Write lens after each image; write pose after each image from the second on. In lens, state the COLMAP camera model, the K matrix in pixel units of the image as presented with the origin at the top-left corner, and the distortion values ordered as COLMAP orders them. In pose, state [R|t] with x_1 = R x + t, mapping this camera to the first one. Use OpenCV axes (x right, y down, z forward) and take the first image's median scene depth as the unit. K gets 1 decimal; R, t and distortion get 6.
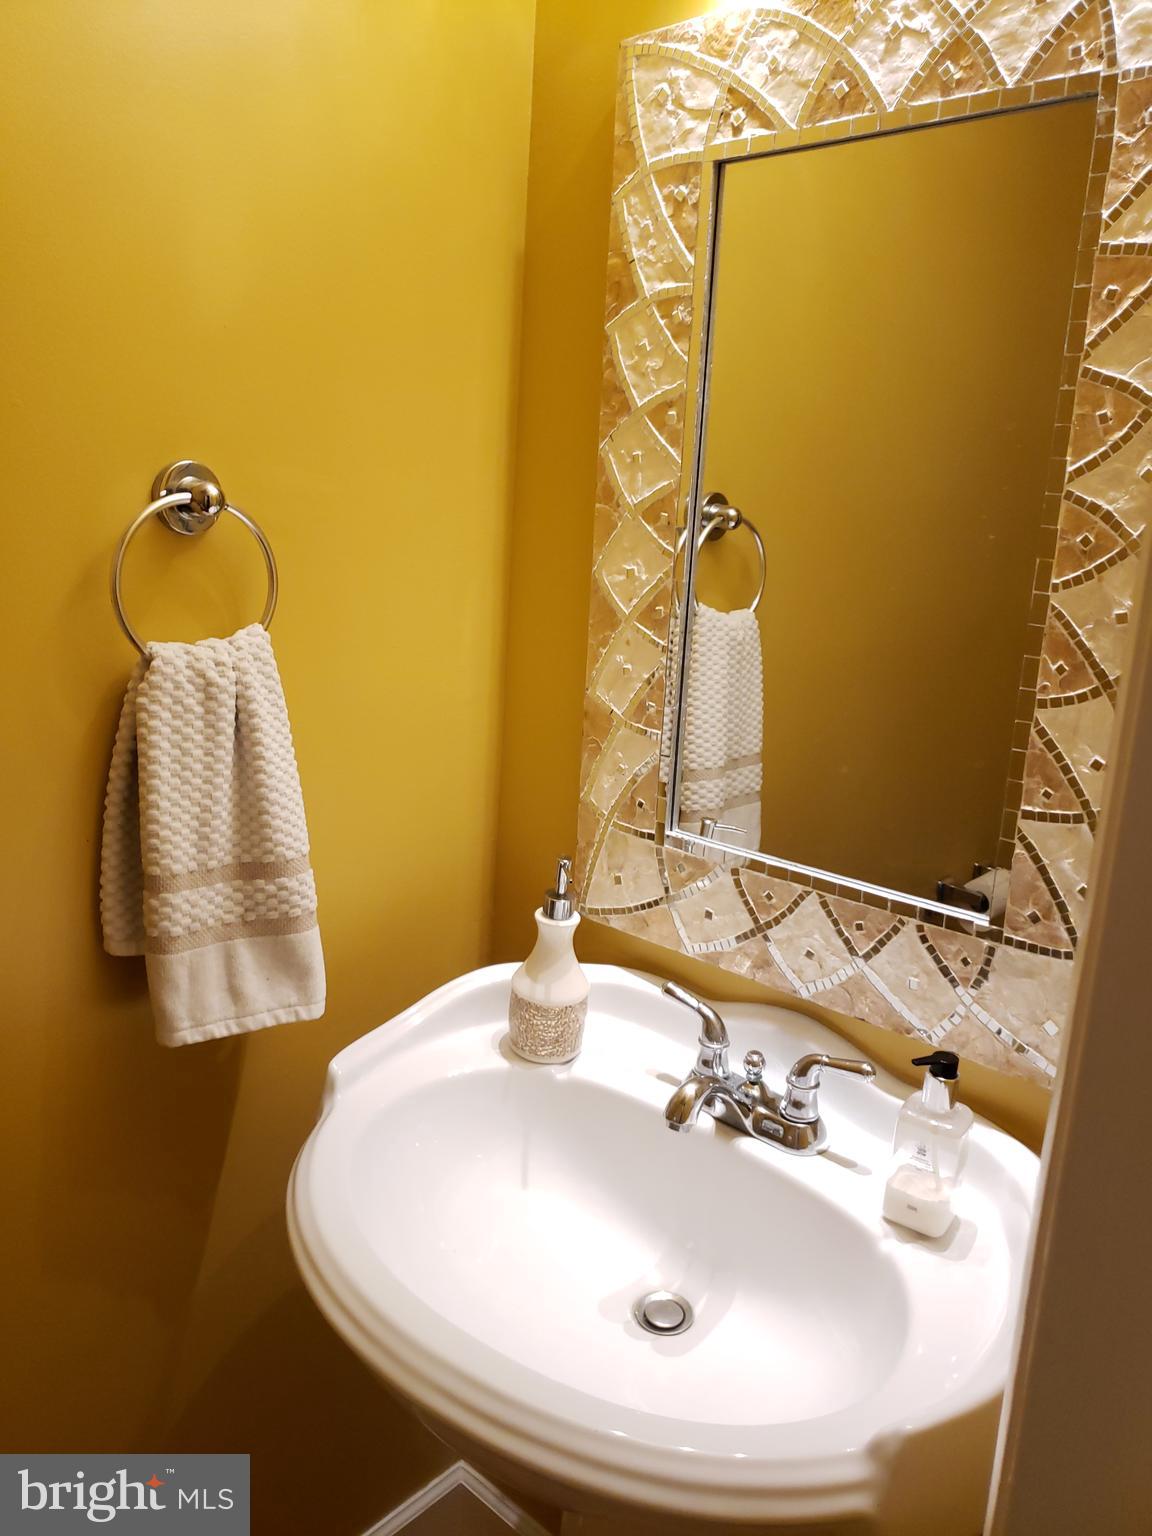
lens RADIAL K [[1179.0, 0, 577.8], [0, 1179.0, 771.4], [0, 0, 1]] dist [-0.007940, 0.043366]
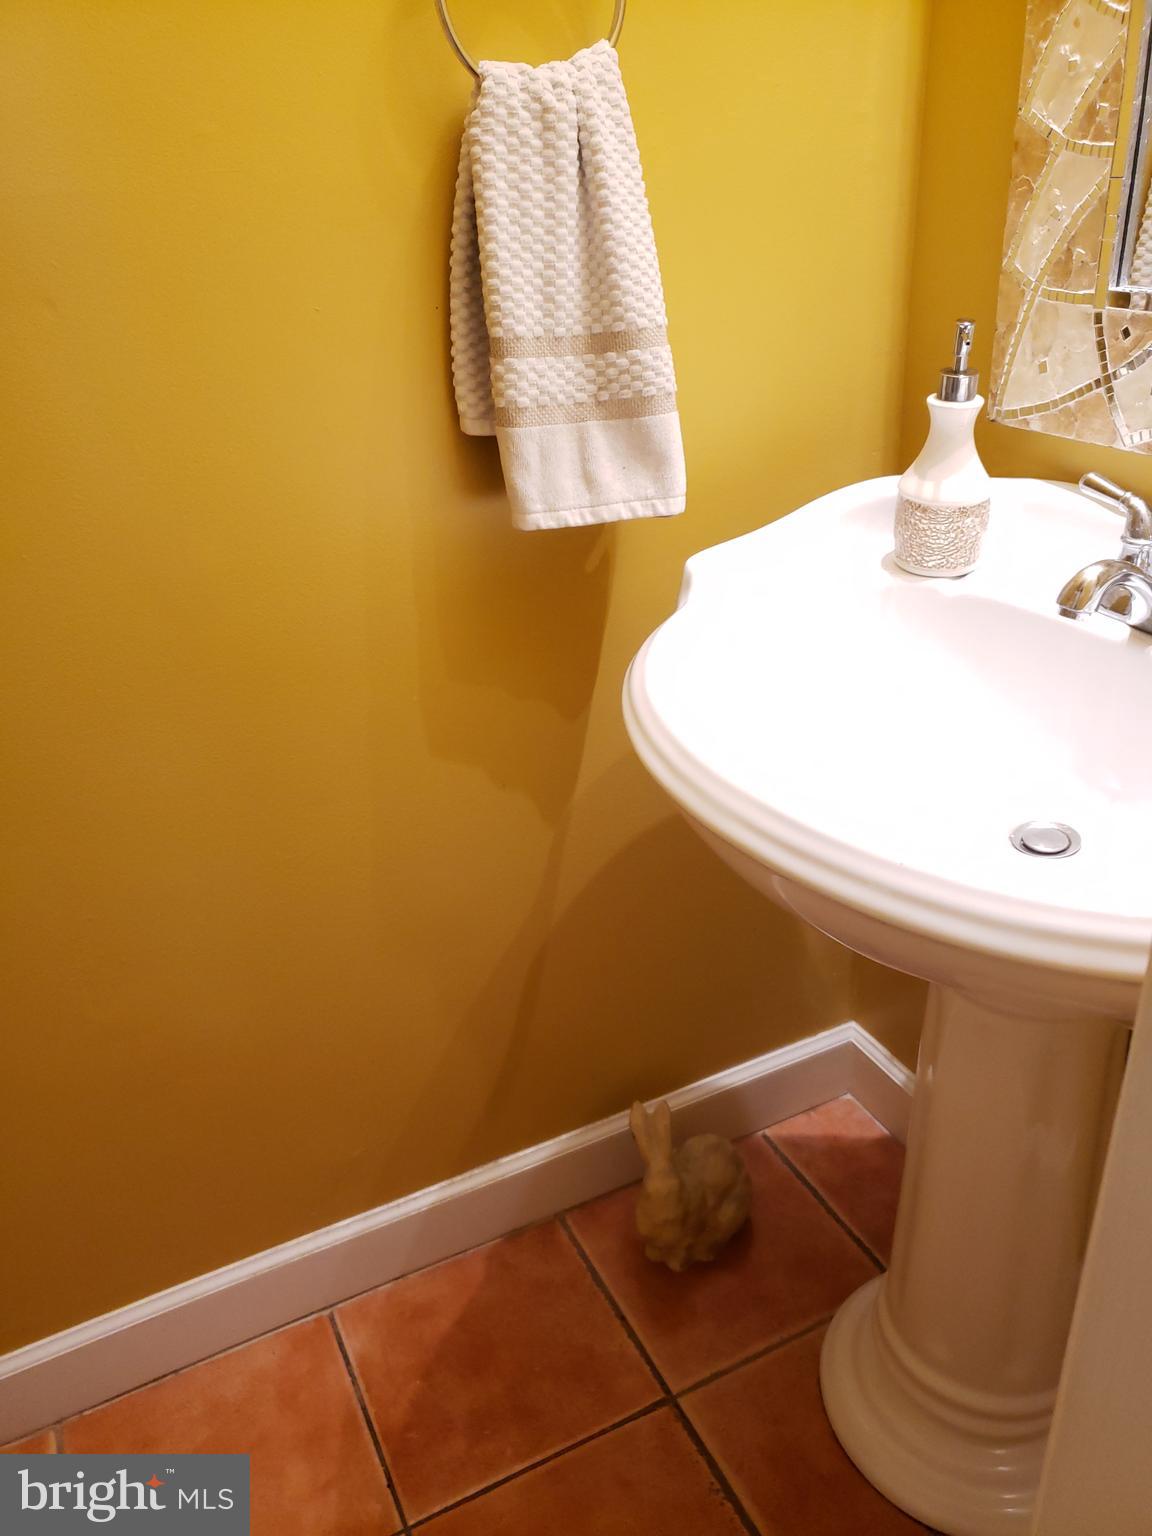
lens RADIAL K [[1179.0, 0, 573.4], [0, 1179.0, 763.3], [0, 0, 1]] dist [-0.007940, 0.043366]
pose [[0.920123, 0.073920, -0.384590, 0.081253], [0.024739, 0.969093, 0.245452, 0.174838], [0.390847, -0.235360, 0.889856, 0.090416]]
